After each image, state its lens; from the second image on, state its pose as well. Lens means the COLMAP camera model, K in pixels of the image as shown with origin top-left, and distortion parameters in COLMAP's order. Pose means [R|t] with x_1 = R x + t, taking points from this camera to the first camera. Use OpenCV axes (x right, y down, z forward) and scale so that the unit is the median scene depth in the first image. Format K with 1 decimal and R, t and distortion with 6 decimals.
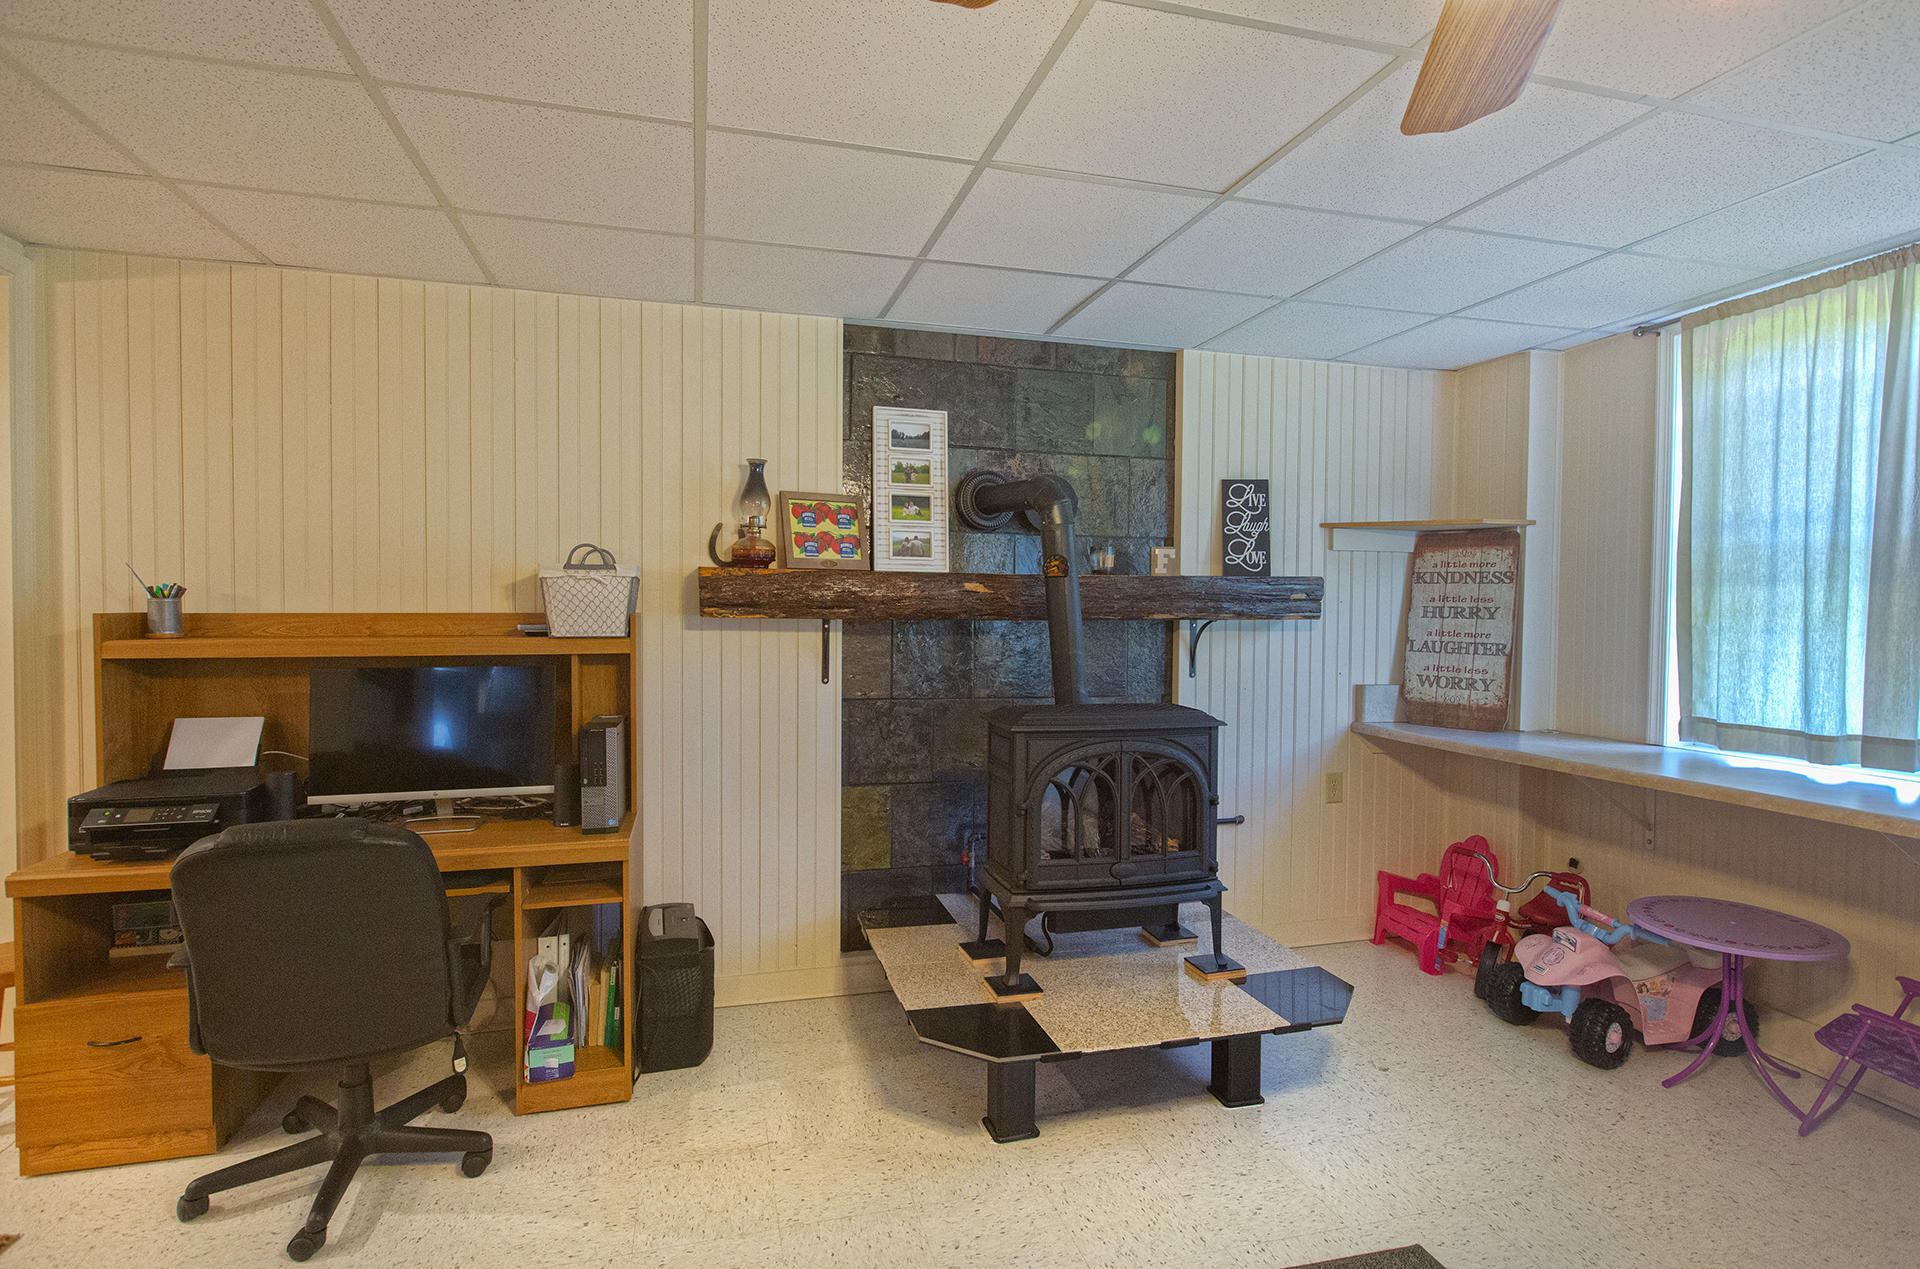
lens RADIAL K [[950.5, 0, 961.1], [0, 950.5, 631.1], [0, 0, 1]] dist [-0.006994, 0.000883]
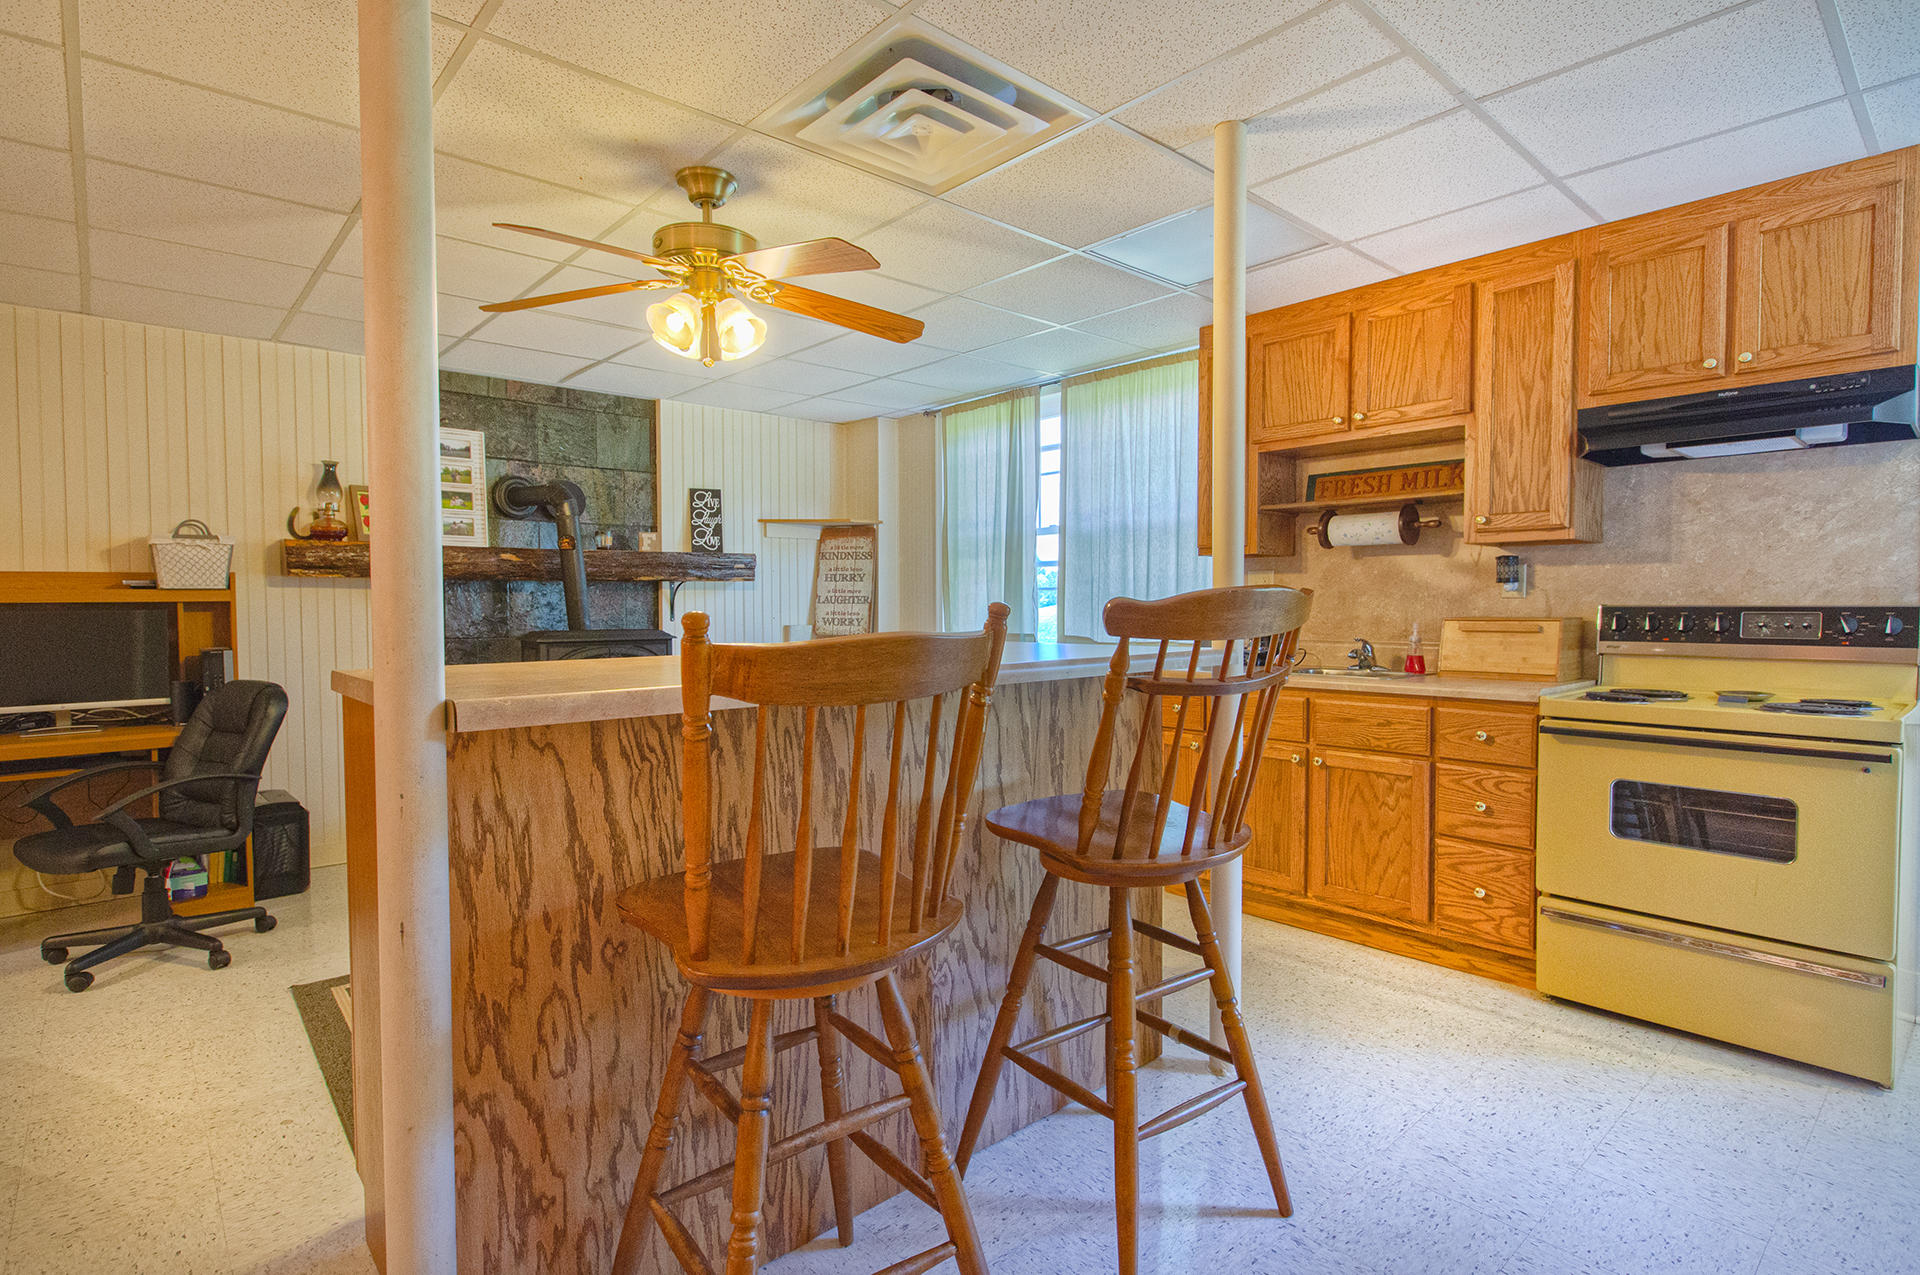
lens RADIAL K [[950.5, 0, 957.0], [0, 950.5, 628.3], [0, 0, 1]] dist [-0.006994, 0.000883]
pose [[0.897584, -0.022804, 0.440254, -0.010861], [0.020789, 0.999740, 0.009399, 0.058318], [-0.440353, 0.000716, 0.897824, -0.554643]]
